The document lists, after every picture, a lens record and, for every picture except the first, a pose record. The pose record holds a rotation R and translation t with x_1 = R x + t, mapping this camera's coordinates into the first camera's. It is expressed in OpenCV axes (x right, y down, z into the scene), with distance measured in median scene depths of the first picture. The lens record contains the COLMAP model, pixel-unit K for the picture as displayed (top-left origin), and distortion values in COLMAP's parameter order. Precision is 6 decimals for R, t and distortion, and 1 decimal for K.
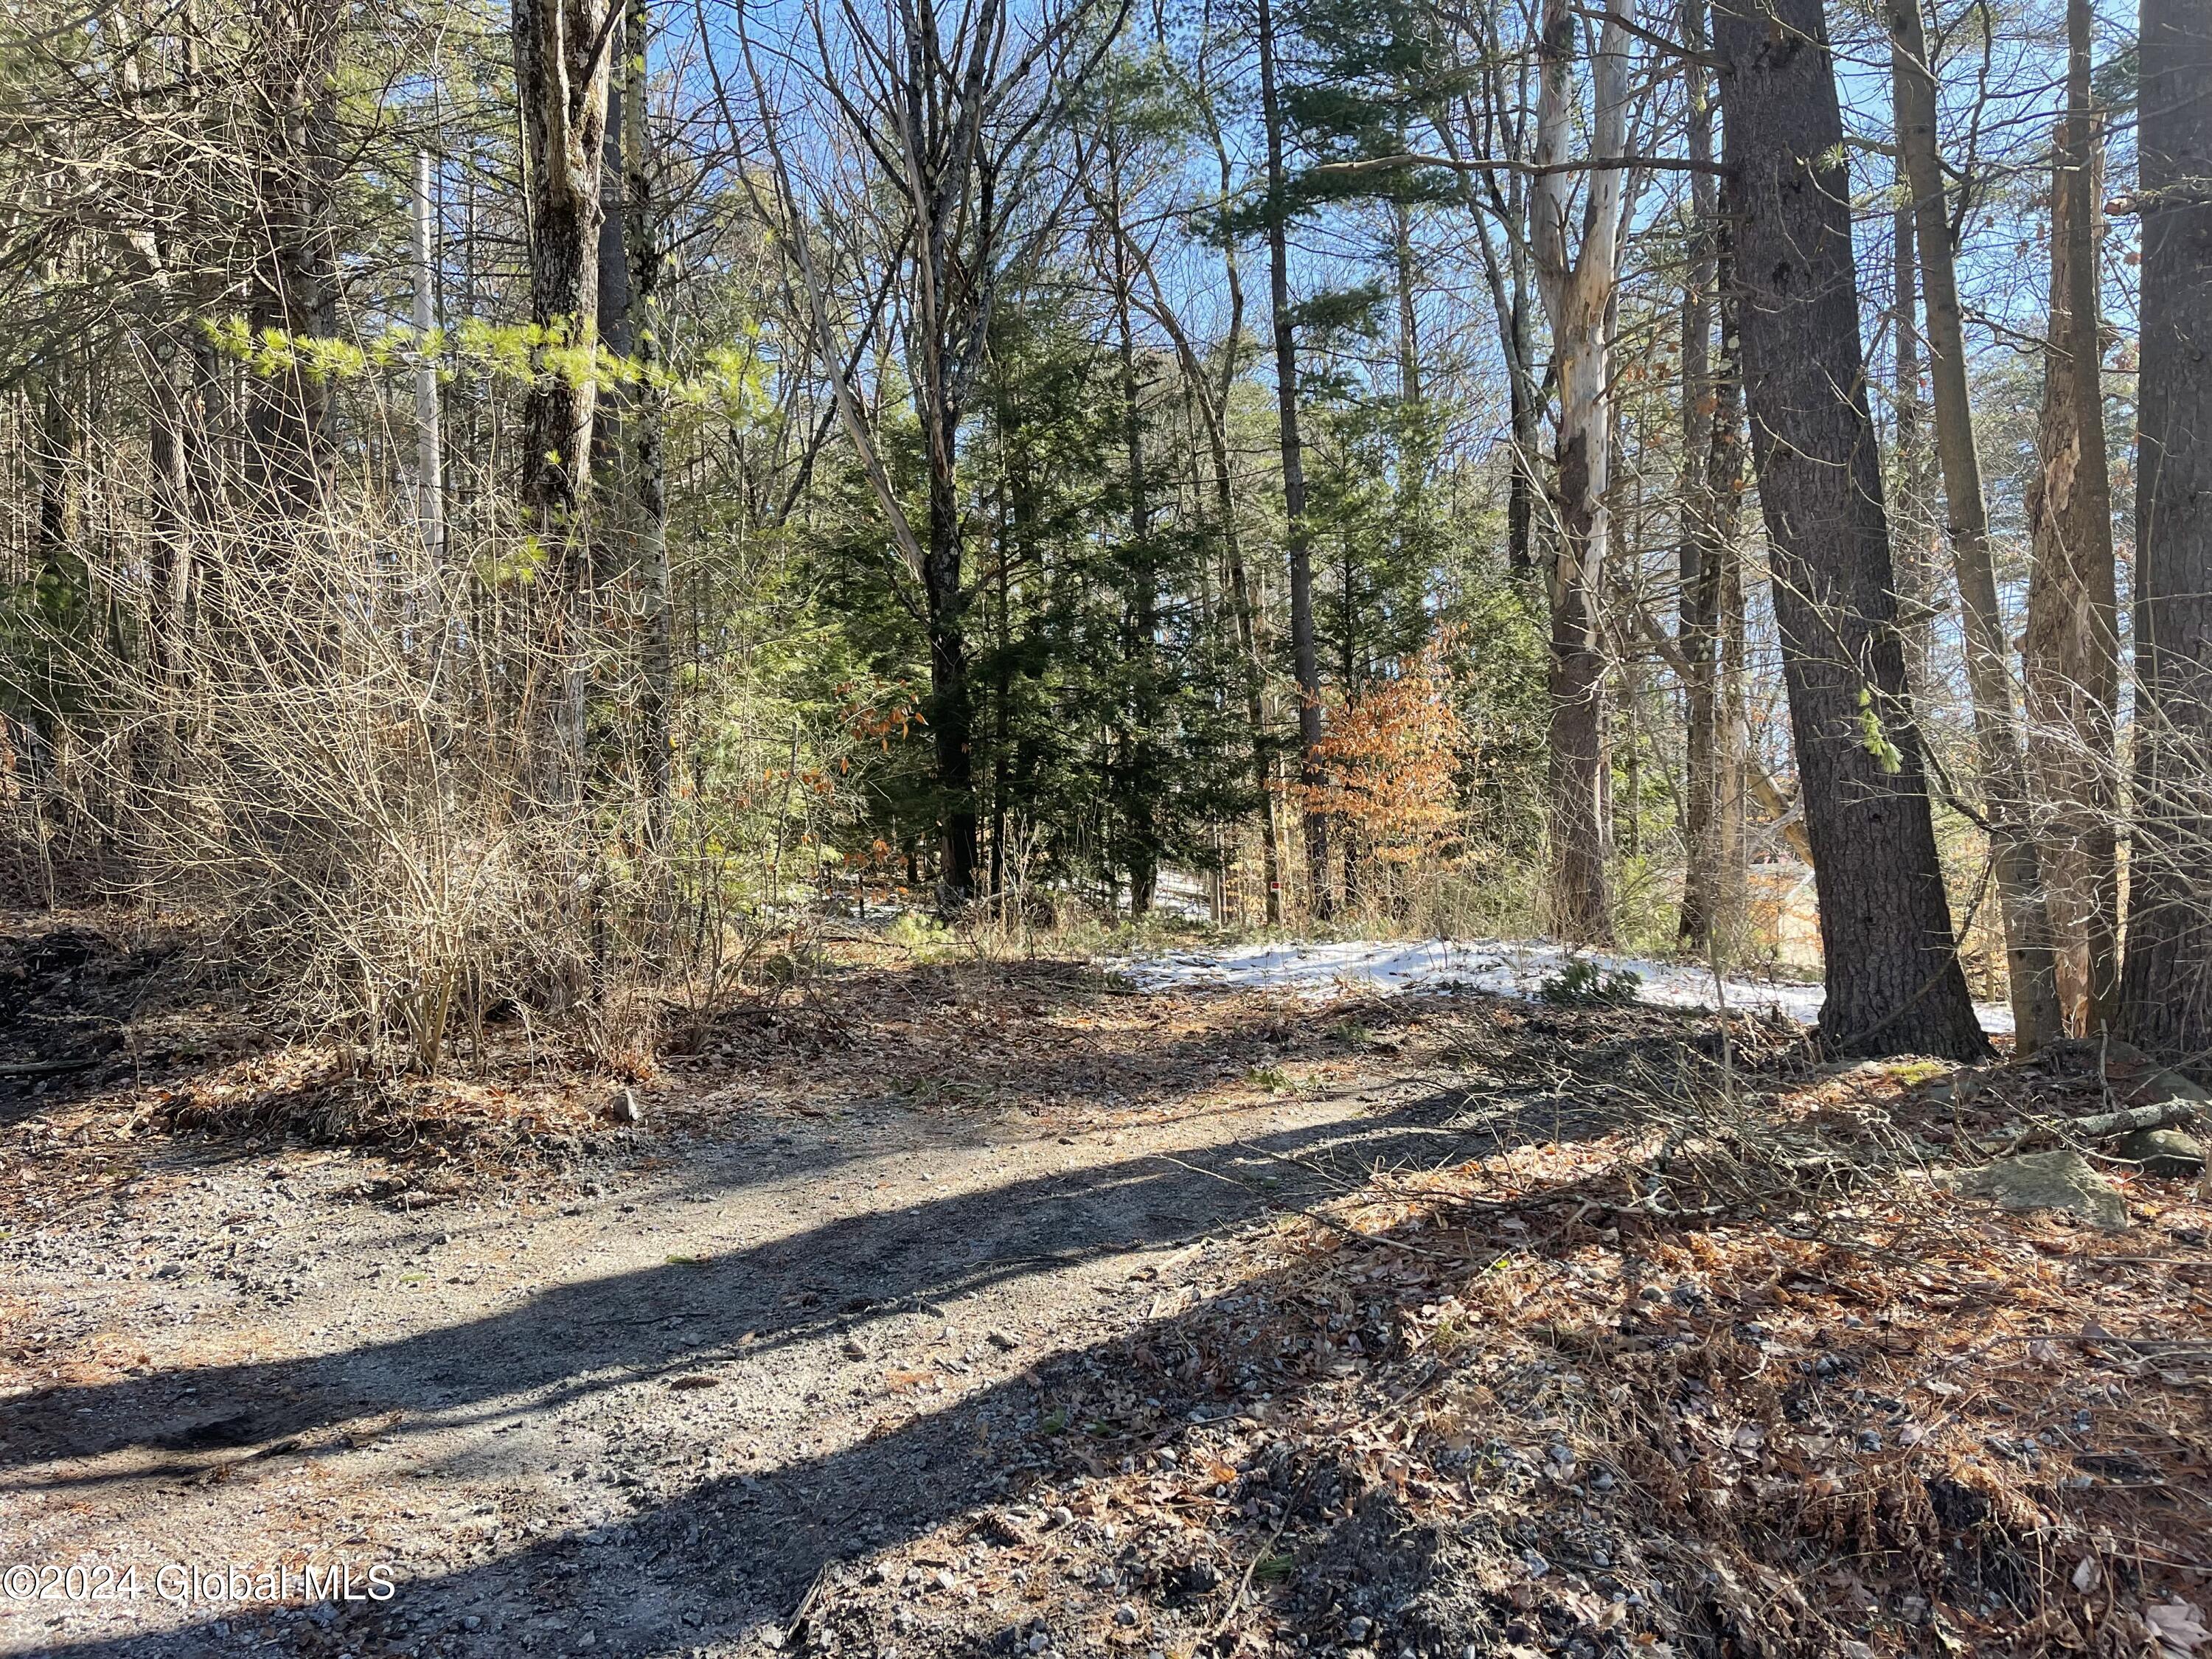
lens RADIAL K [[1637.9, 0, 1109.6], [0, 1637.9, 885.9], [0, 0, 1]] dist [0.034986, 0.001017]
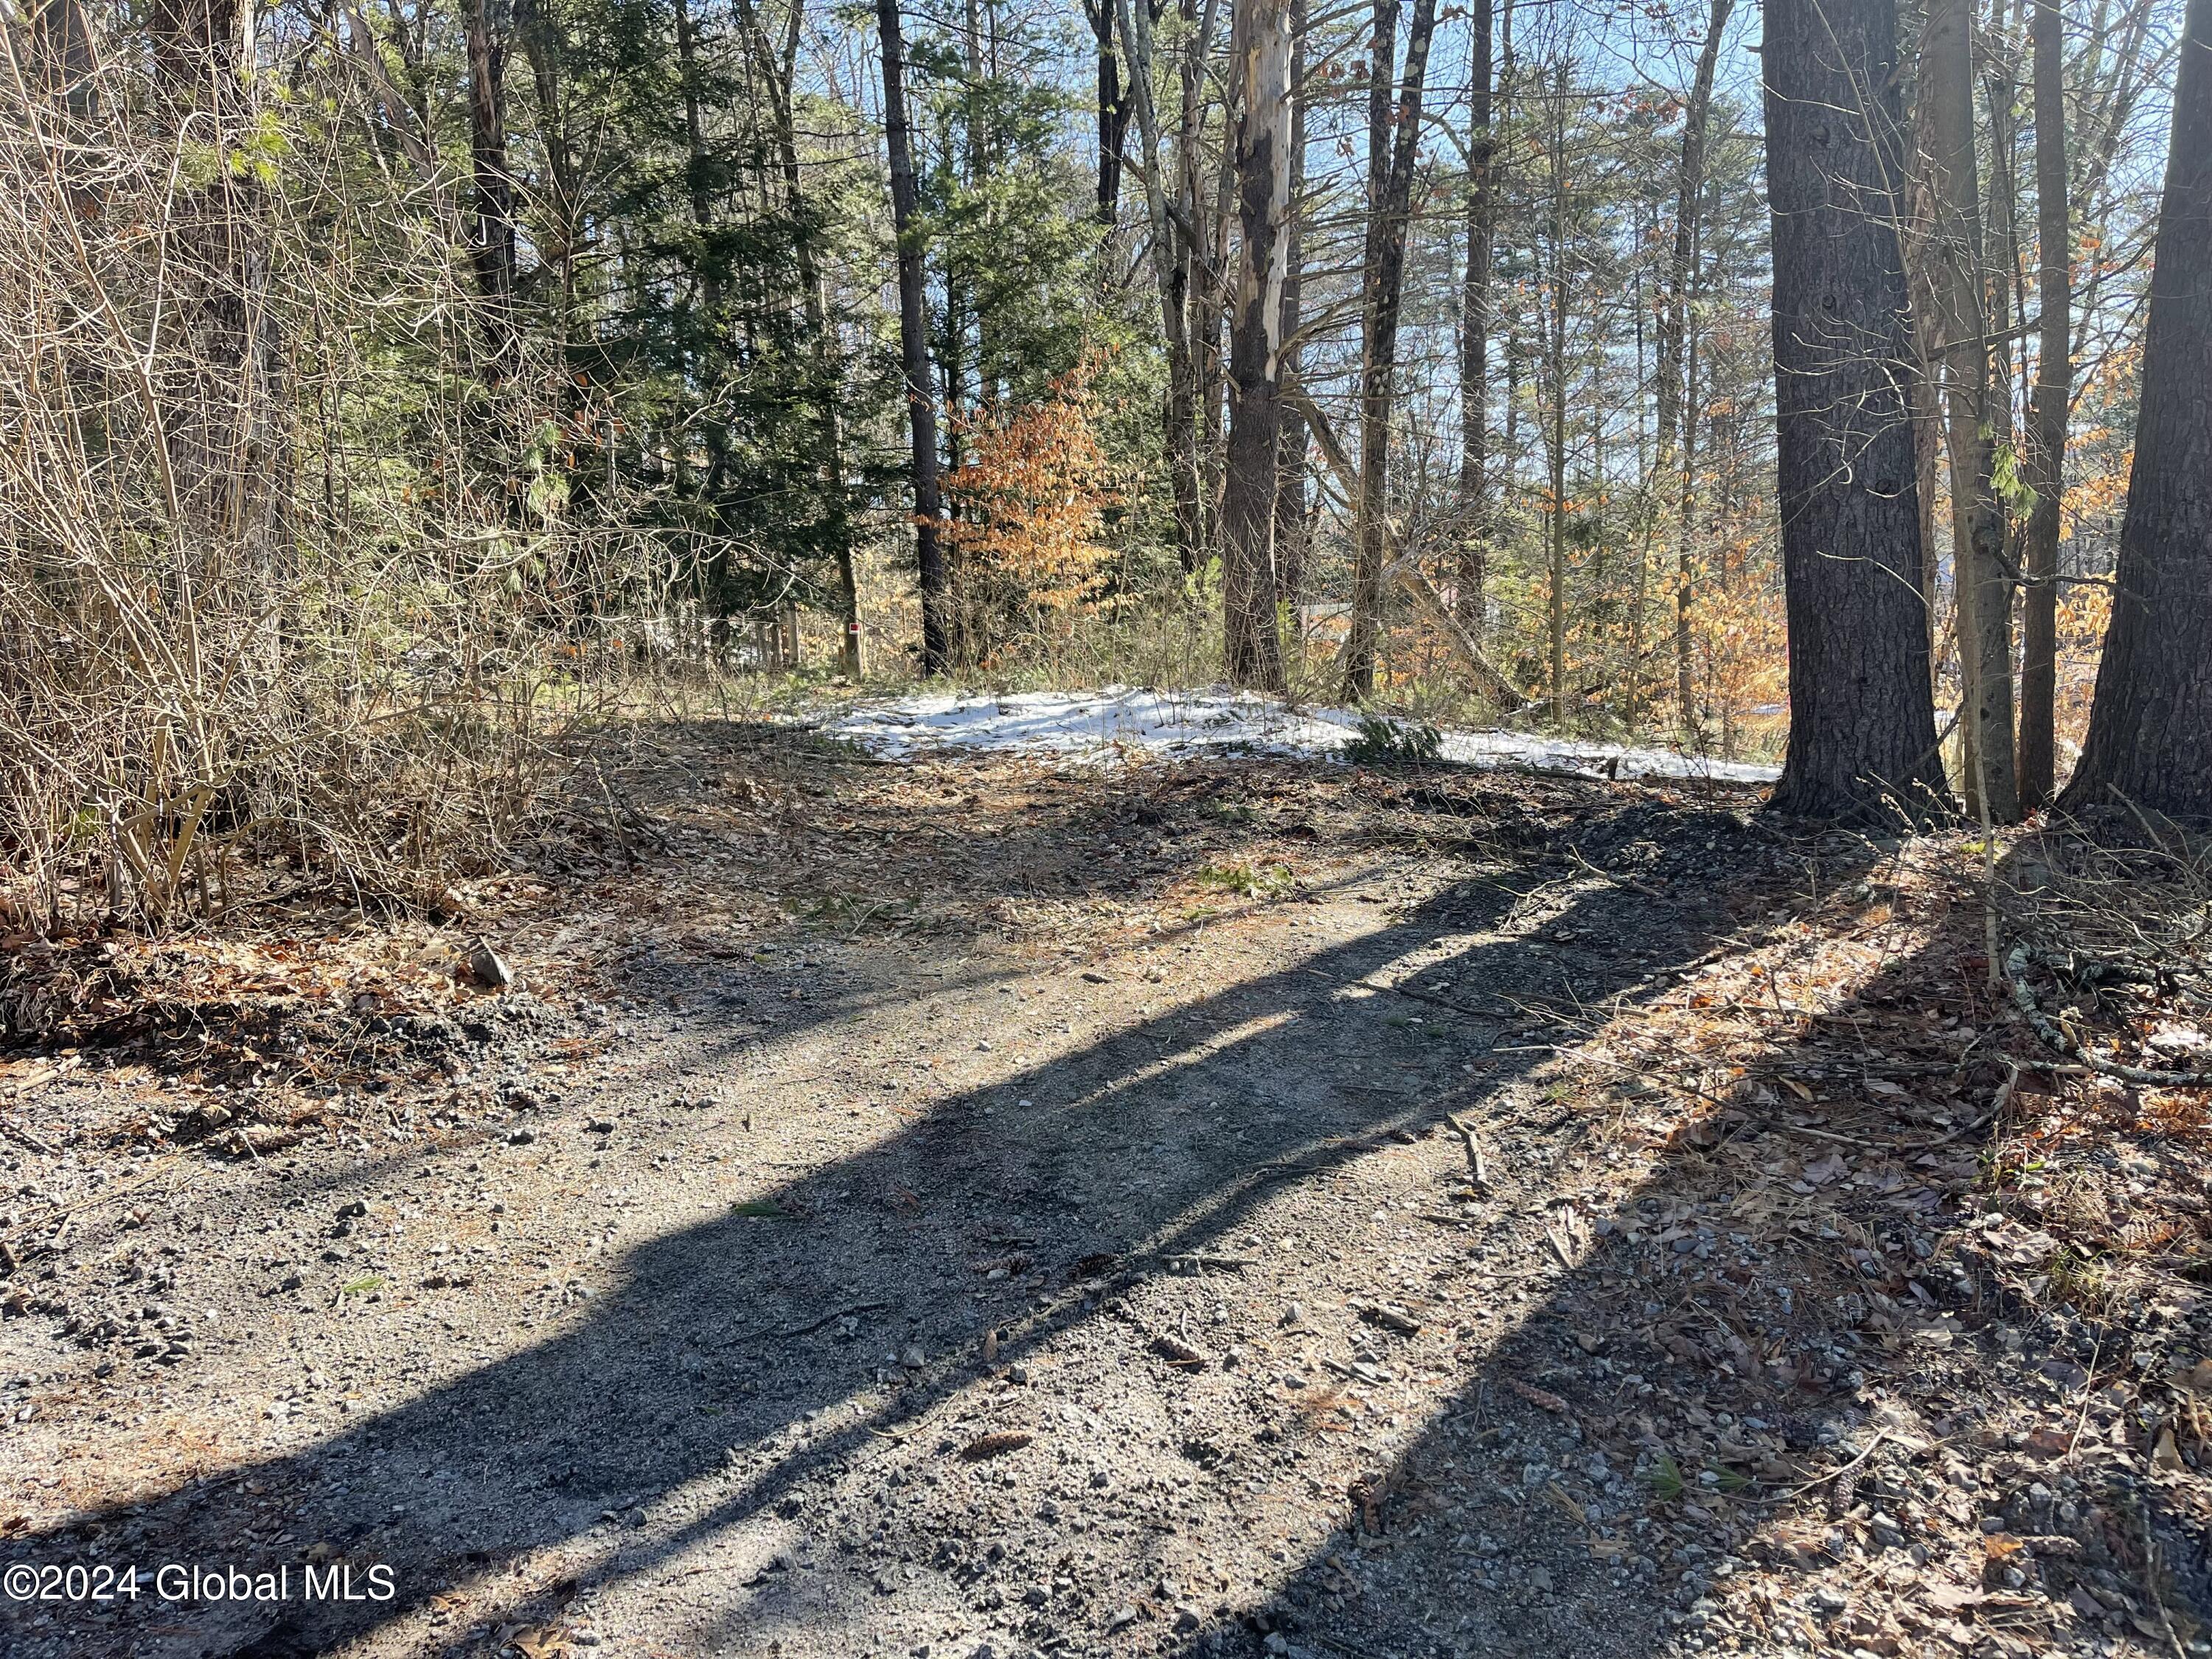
lens RADIAL K [[1632.6, 0, 1098.8], [0, 1632.6, 913.0], [0, 0, 1]] dist [-0.006990, -0.004306]
pose [[0.955424, -0.050995, 0.290800, -0.090557], [-0.000080, 0.984925, 0.172980, -0.003259], [-0.295238, -0.165292, 0.941017, 0.097519]]
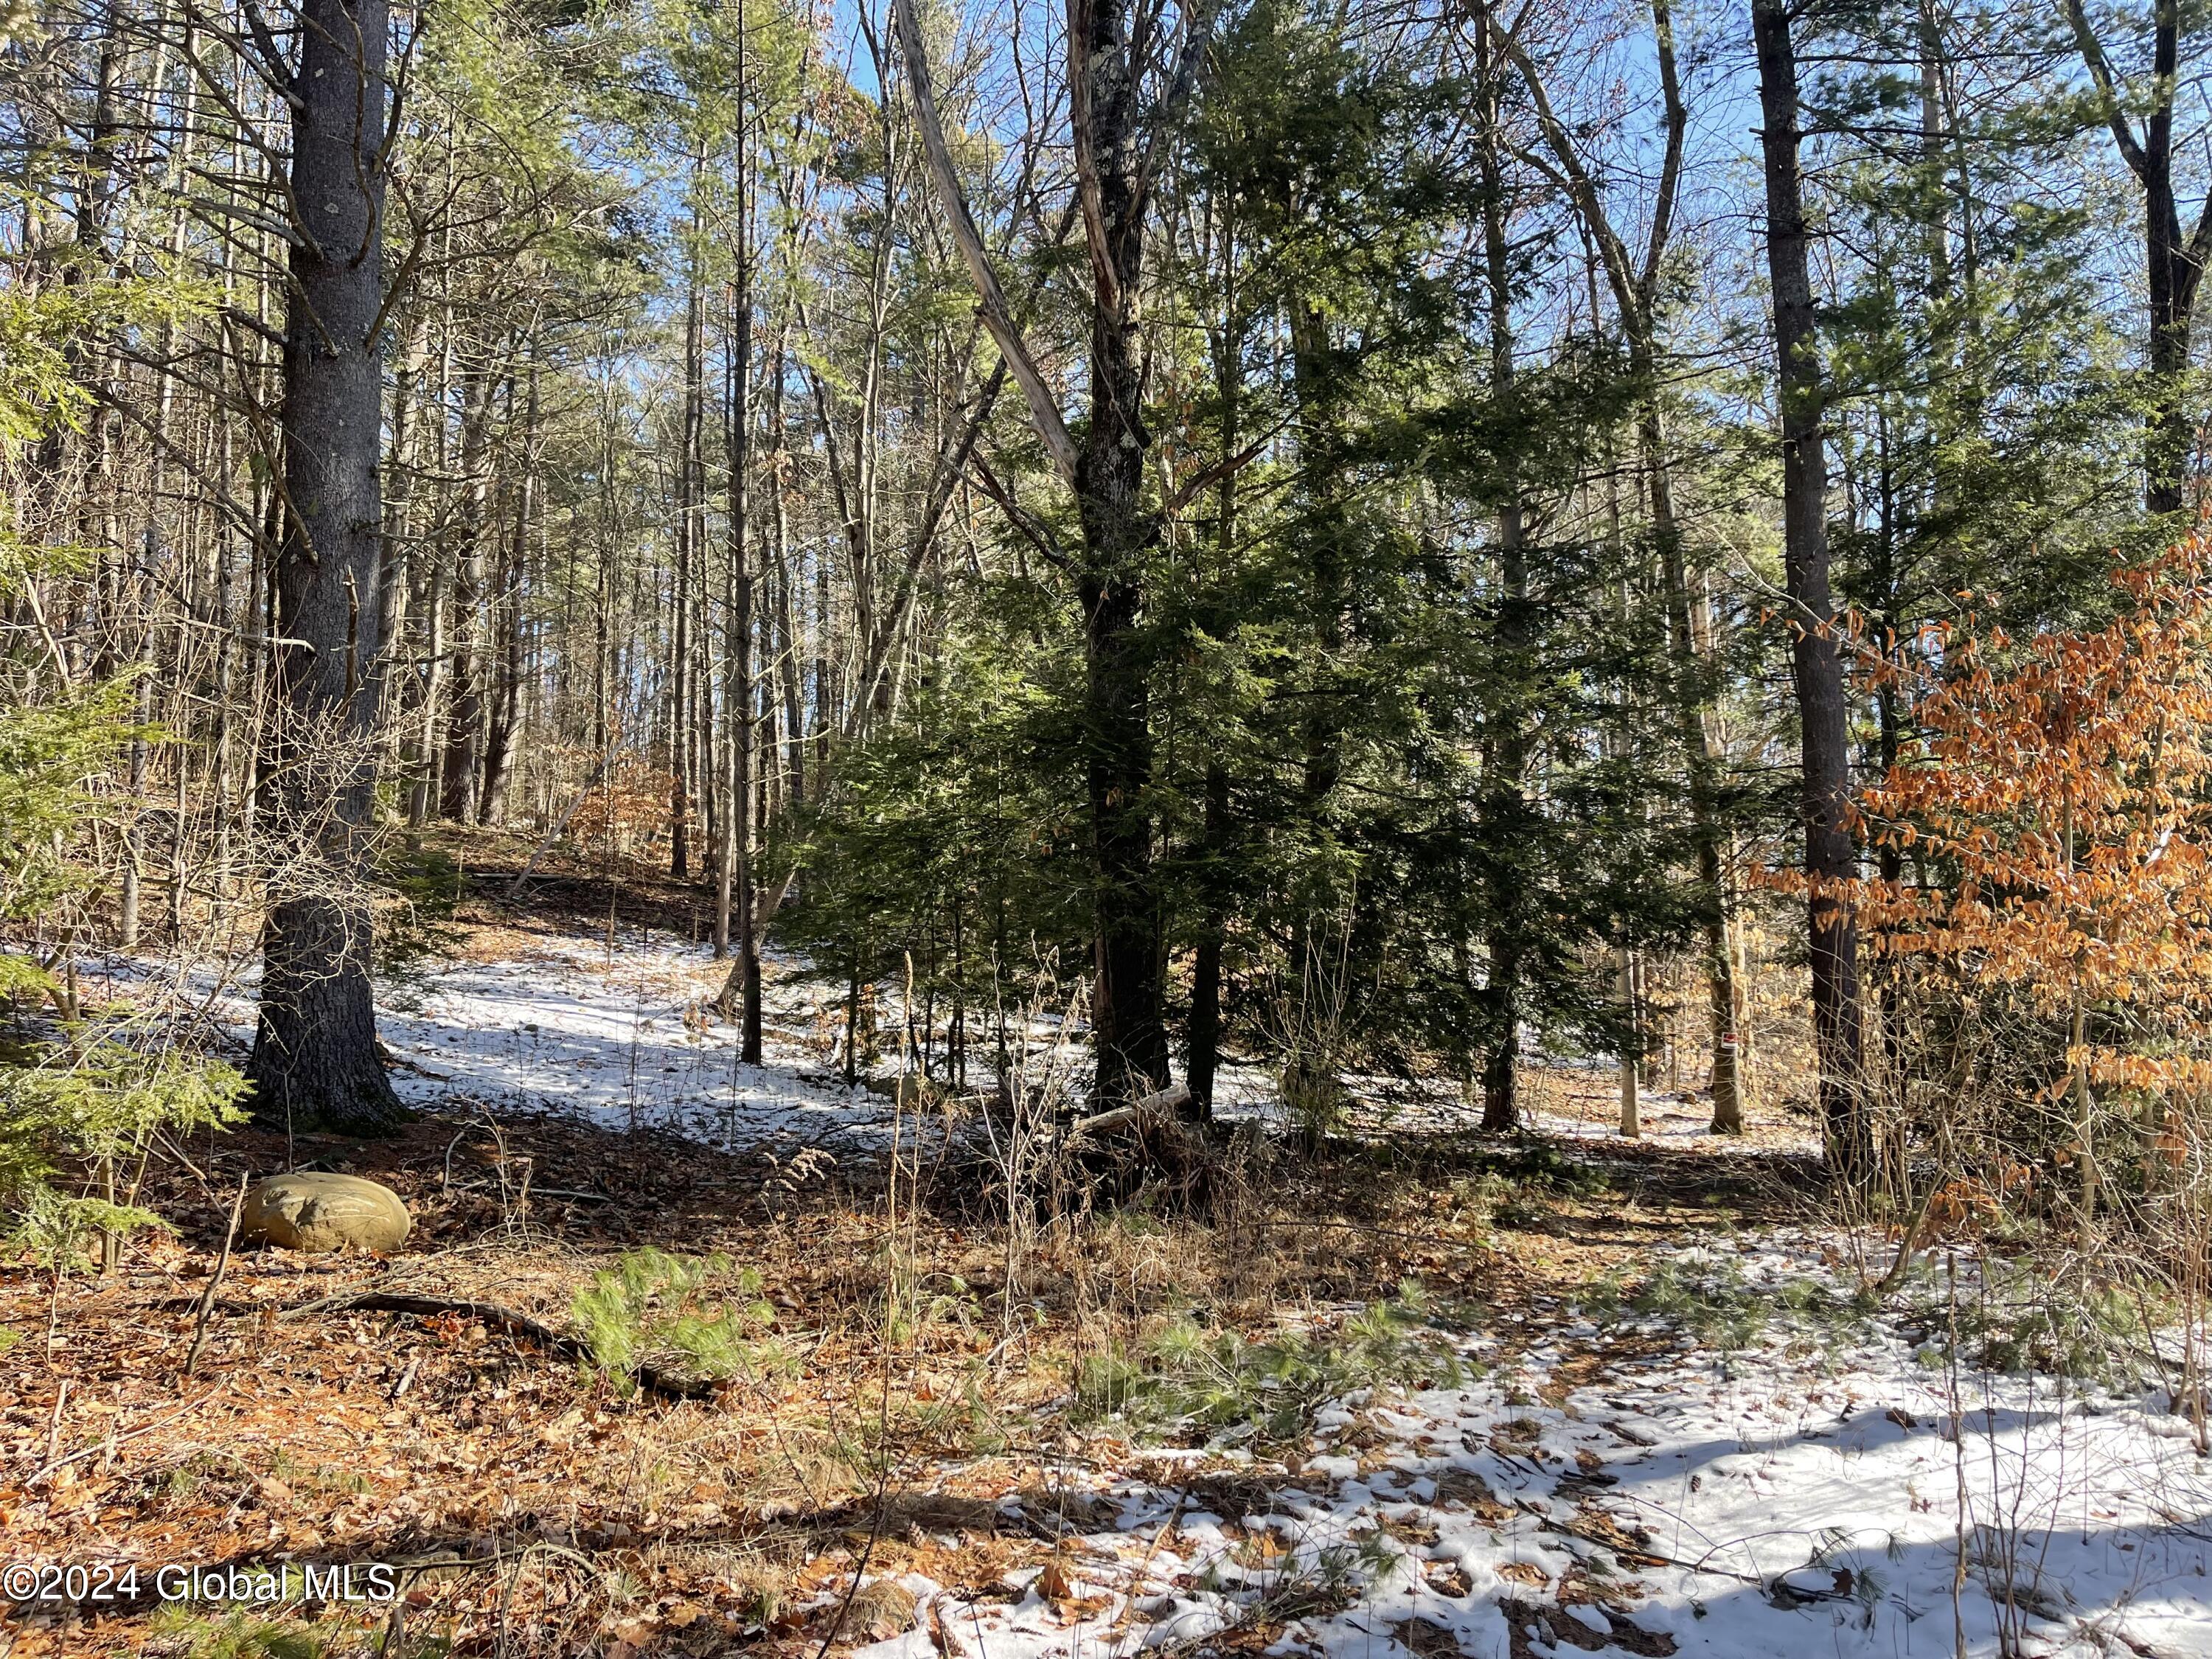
lens RADIAL K [[1637.9, 0, 1109.6], [0, 1637.9, 885.9], [0, 0, 1]] dist [0.034986, 0.001017]
pose [[0.971576, 0.007130, -0.236619, 0.038019], [-0.021126, 0.998170, -0.056668, -0.037480], [0.235782, 0.060056, 0.969949, 0.638632]]
